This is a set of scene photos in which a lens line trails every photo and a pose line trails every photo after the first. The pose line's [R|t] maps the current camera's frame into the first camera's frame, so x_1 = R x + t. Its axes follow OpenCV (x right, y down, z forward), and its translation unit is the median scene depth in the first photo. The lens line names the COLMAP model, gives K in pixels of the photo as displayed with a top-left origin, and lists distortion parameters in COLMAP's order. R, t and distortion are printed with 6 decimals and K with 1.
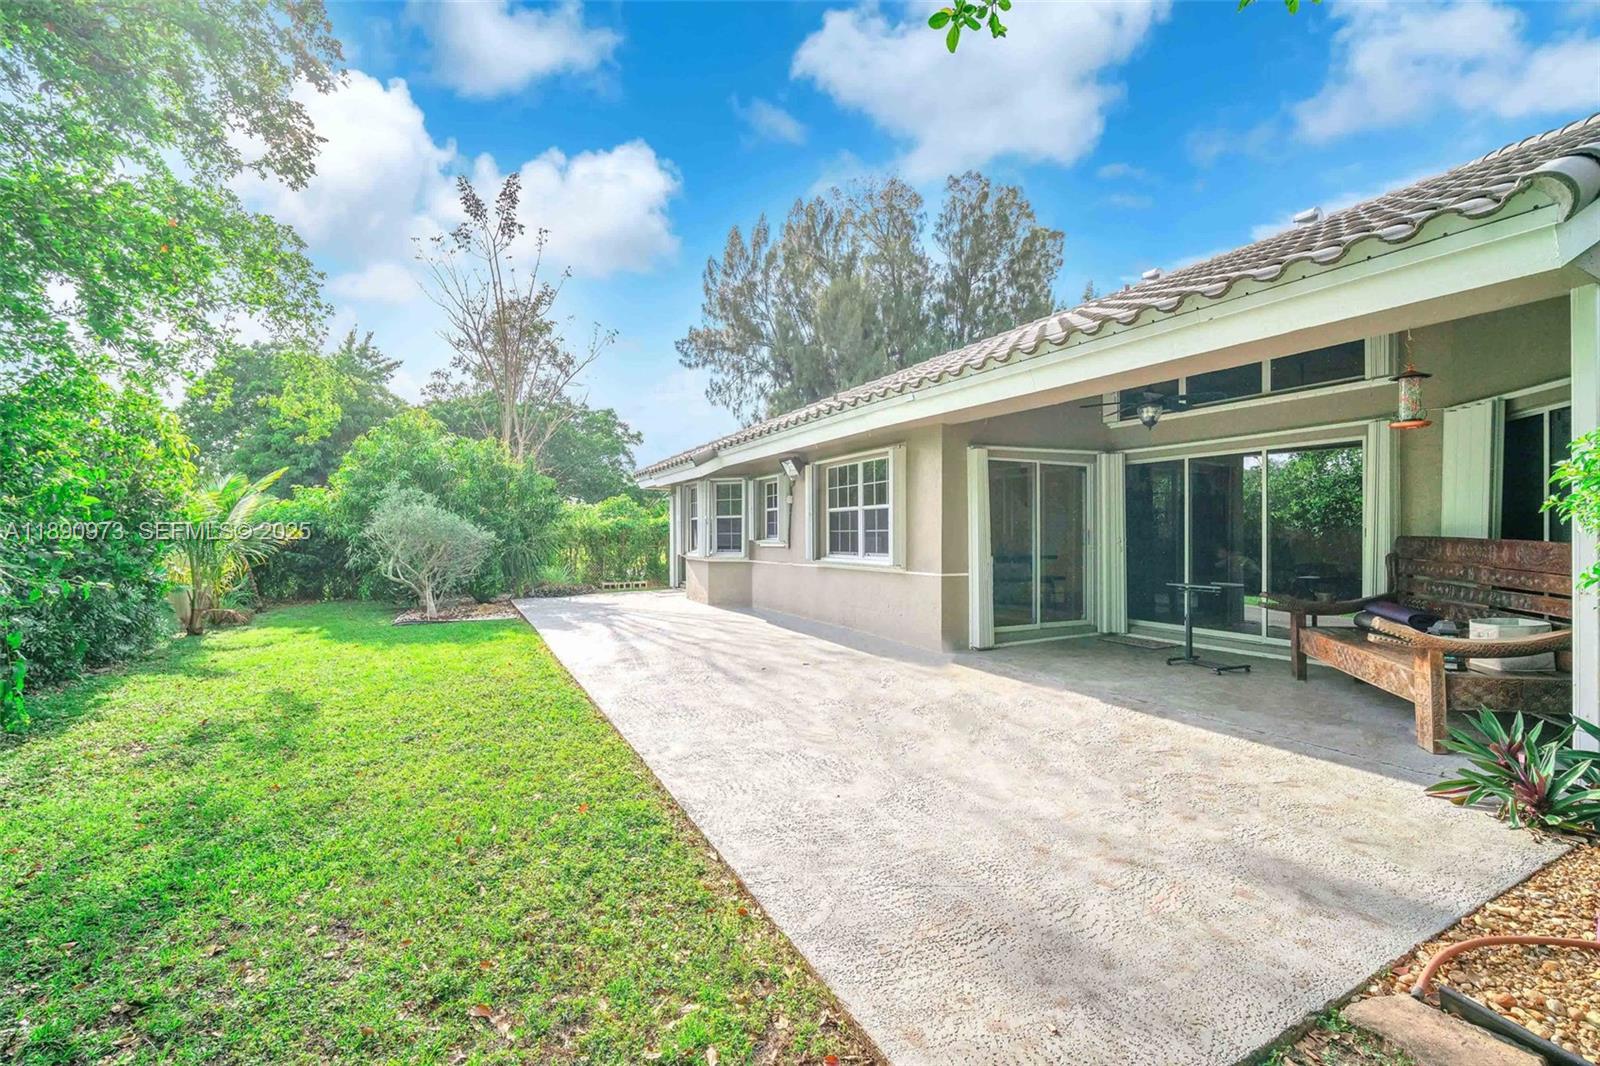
lens RADIAL K [[705.2, 0, 800.0], [0, 705.2, 533.0], [0, 0, 1]] dist [-0.007491, 0.000663]
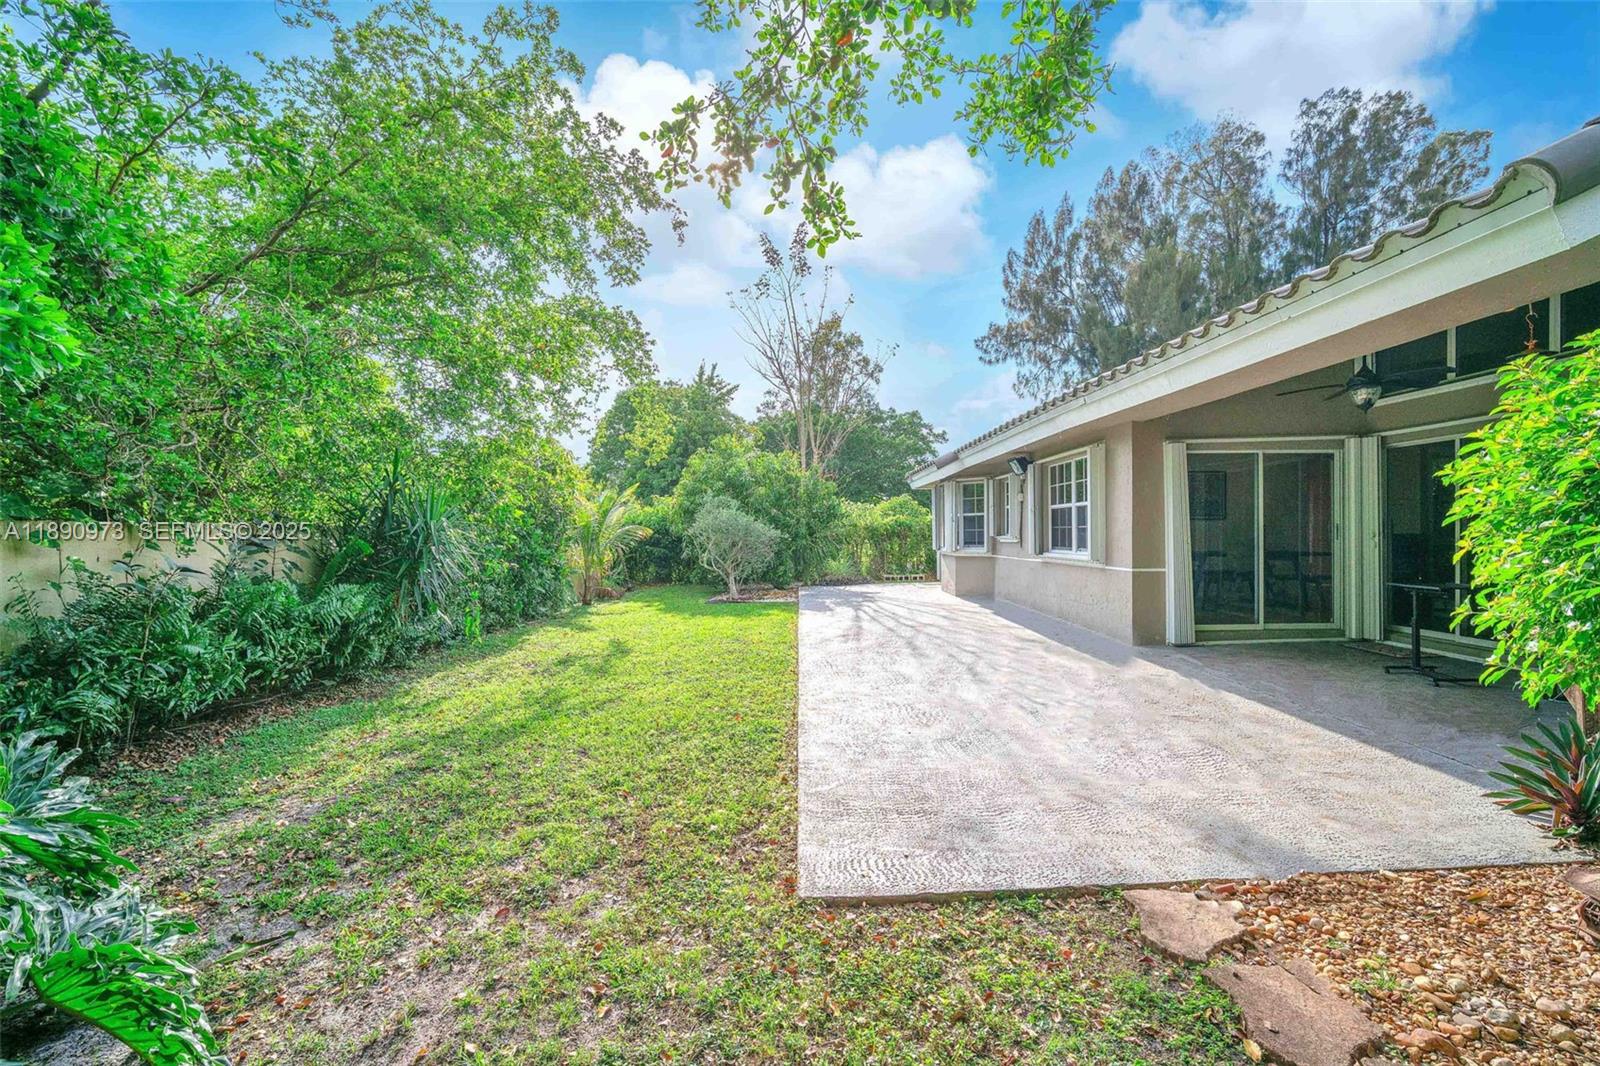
lens RADIAL K [[707.6, 0, 798.4], [0, 707.6, 540.6], [0, 0, 1]] dist [-0.008756, 0.000812]
pose [[0.895501, -0.001407, -0.445058, 0.137521], [0.008948, 0.999850, 0.014842, -0.001443], [0.444970, -0.017273, 0.895379, -0.078874]]
